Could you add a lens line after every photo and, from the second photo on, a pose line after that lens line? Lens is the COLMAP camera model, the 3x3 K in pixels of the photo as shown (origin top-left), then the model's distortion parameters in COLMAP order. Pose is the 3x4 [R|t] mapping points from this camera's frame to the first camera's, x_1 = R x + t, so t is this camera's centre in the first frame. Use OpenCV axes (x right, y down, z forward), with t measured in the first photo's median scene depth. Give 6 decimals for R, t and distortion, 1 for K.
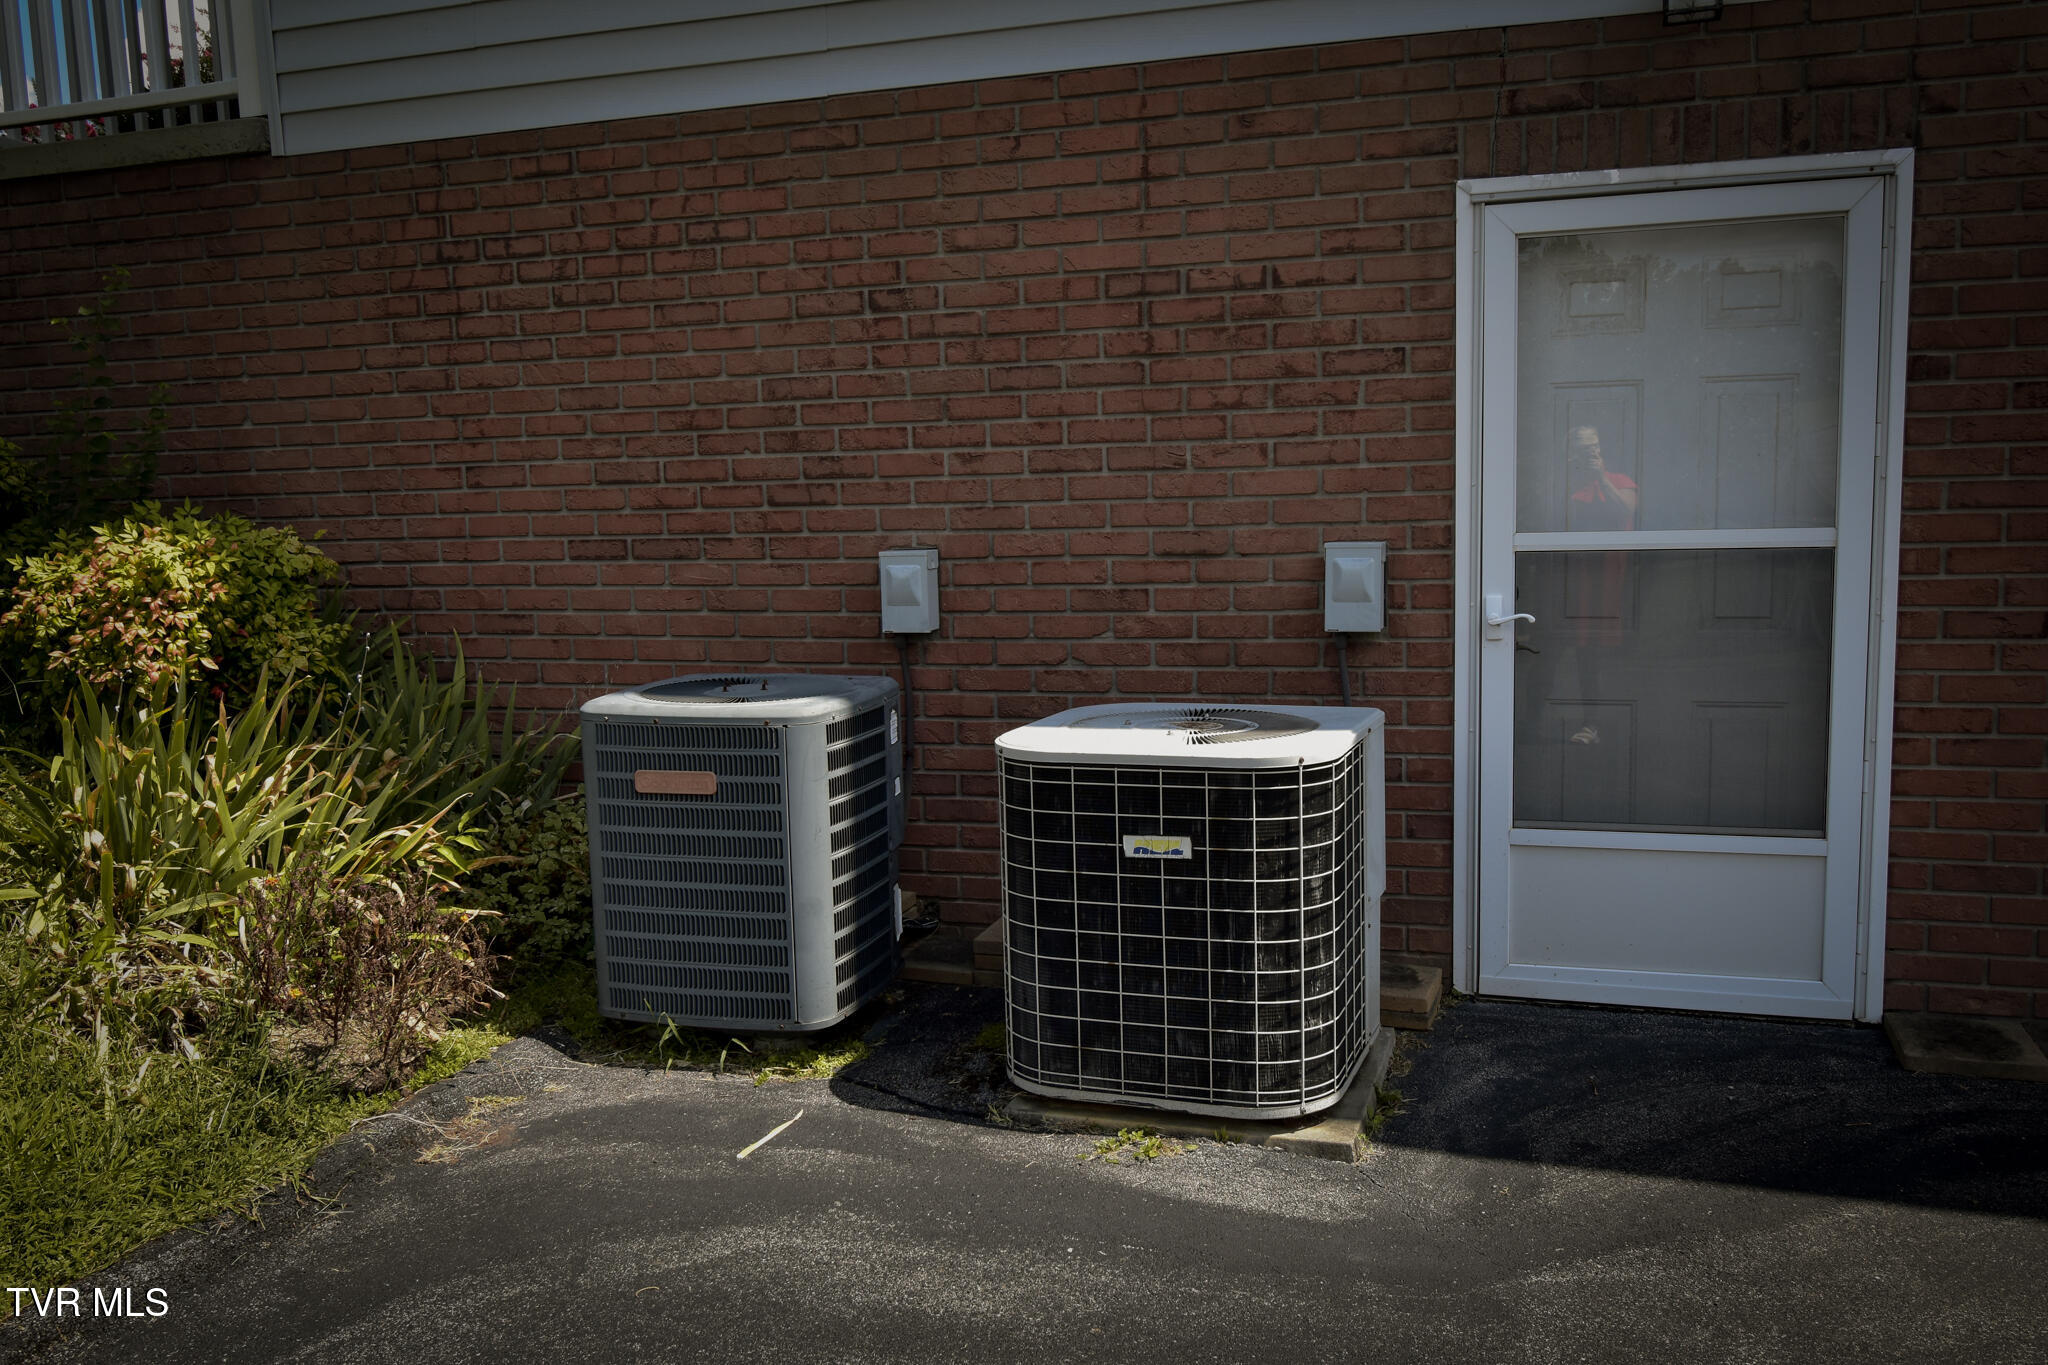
lens RADIAL K [[1822.1, 0, 1021.3], [0, 1822.1, 684.8], [0, 0, 1]] dist [0.009012, 0.002188]
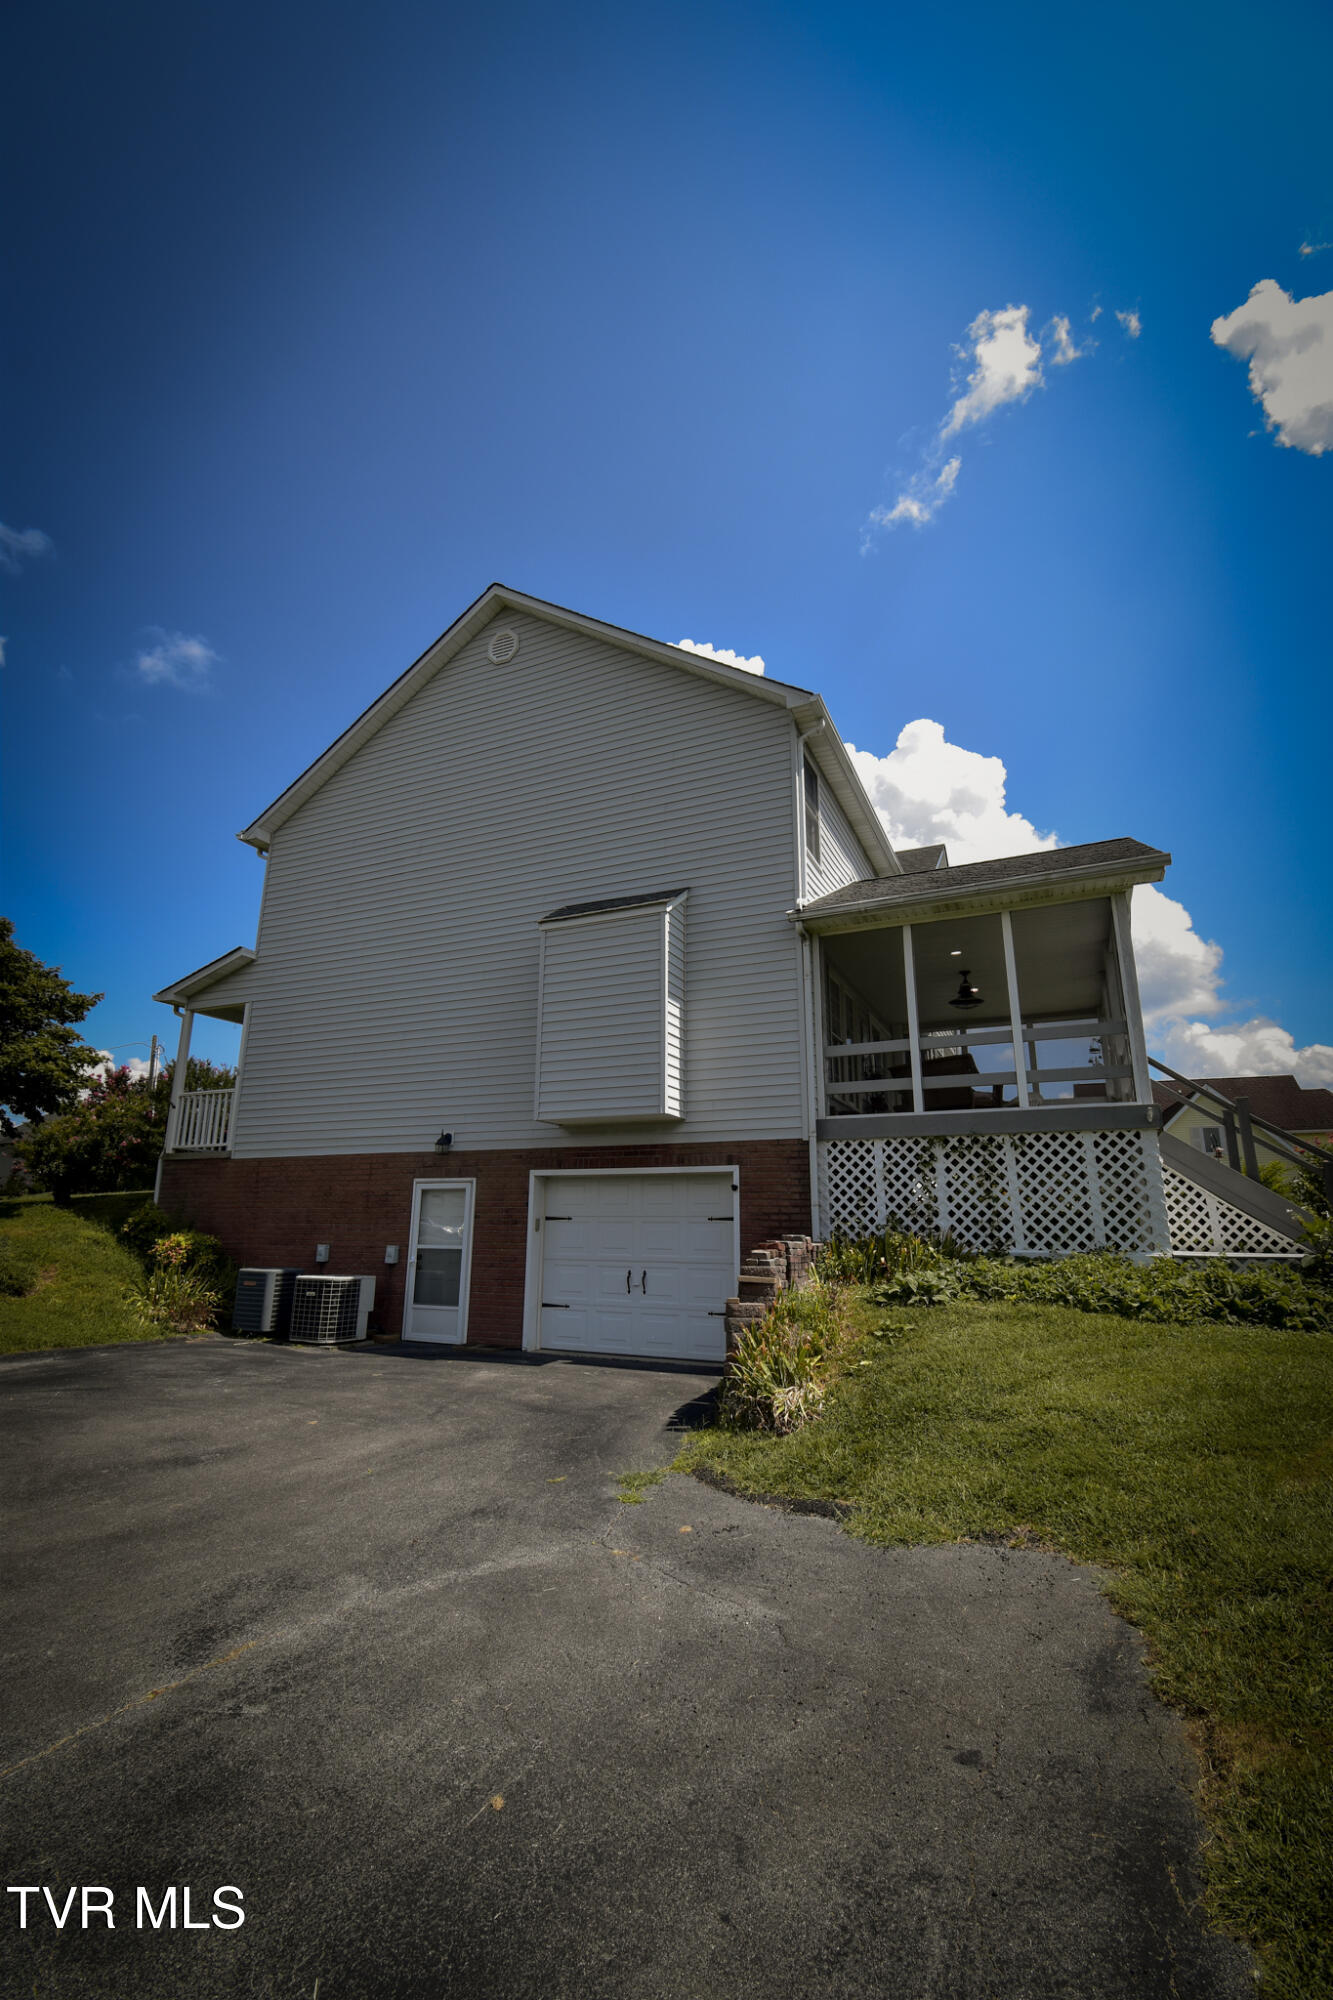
lens RADIAL K [[889.4, 0, 669.2], [0, 889.4, 1002.6], [0, 0, 1]] dist [-0.001963, -0.000016]
pose [[0.995226, 0.014505, -0.096509, 1.229113], [-0.048632, 0.931077, -0.361567, 0.159722], [0.084613, 0.364535, 0.927338, -1.588772]]
